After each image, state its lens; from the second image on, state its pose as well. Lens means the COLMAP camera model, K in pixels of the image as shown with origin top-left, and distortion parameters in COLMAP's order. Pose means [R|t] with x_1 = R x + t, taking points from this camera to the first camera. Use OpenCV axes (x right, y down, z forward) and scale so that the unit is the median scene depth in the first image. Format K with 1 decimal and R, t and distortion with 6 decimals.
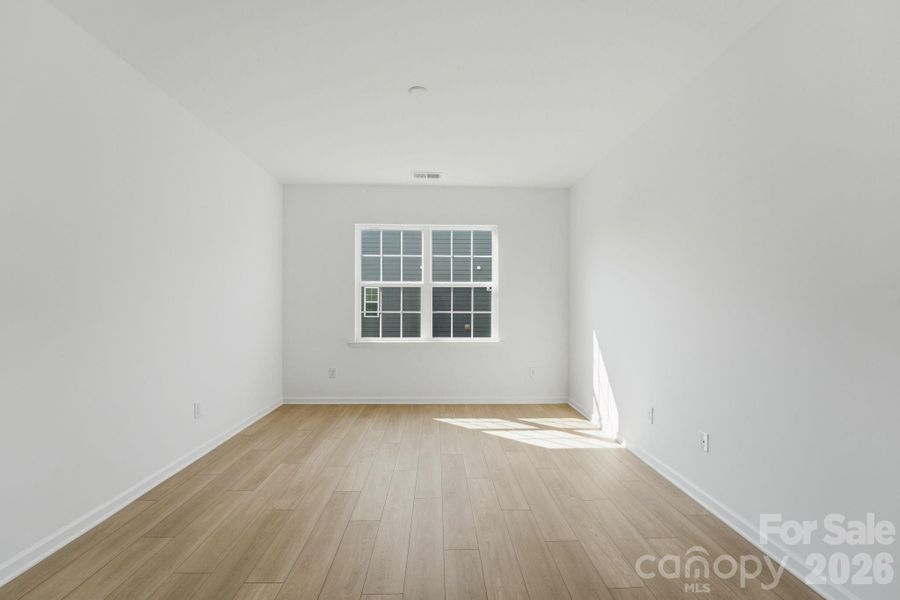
lens RADIAL K [[372.3, 0, 457.4], [0, 372.3, 300.0], [0, 0, 1]] dist [-0.021886, 0.000000]
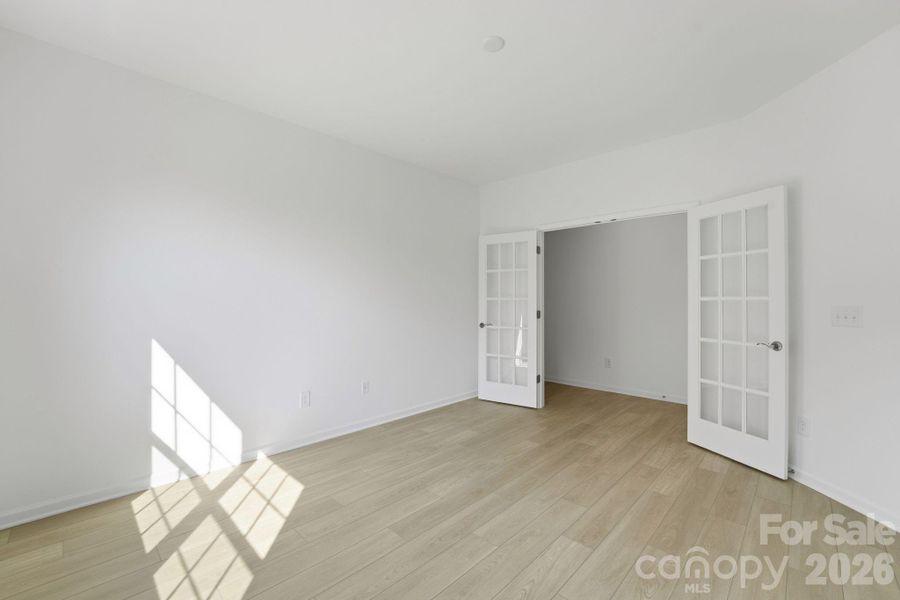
lens RADIAL K [[372.3, 0, 457.4], [0, 372.3, 300.0], [0, 0, 1]] dist [-0.021886, 0.000000]
pose [[-0.692645, 0.000105, 0.721279, -0.467922], [-0.007254, 0.999948, -0.007111, 0.020278], [-0.721242, -0.010158, -0.692609, 1.189083]]
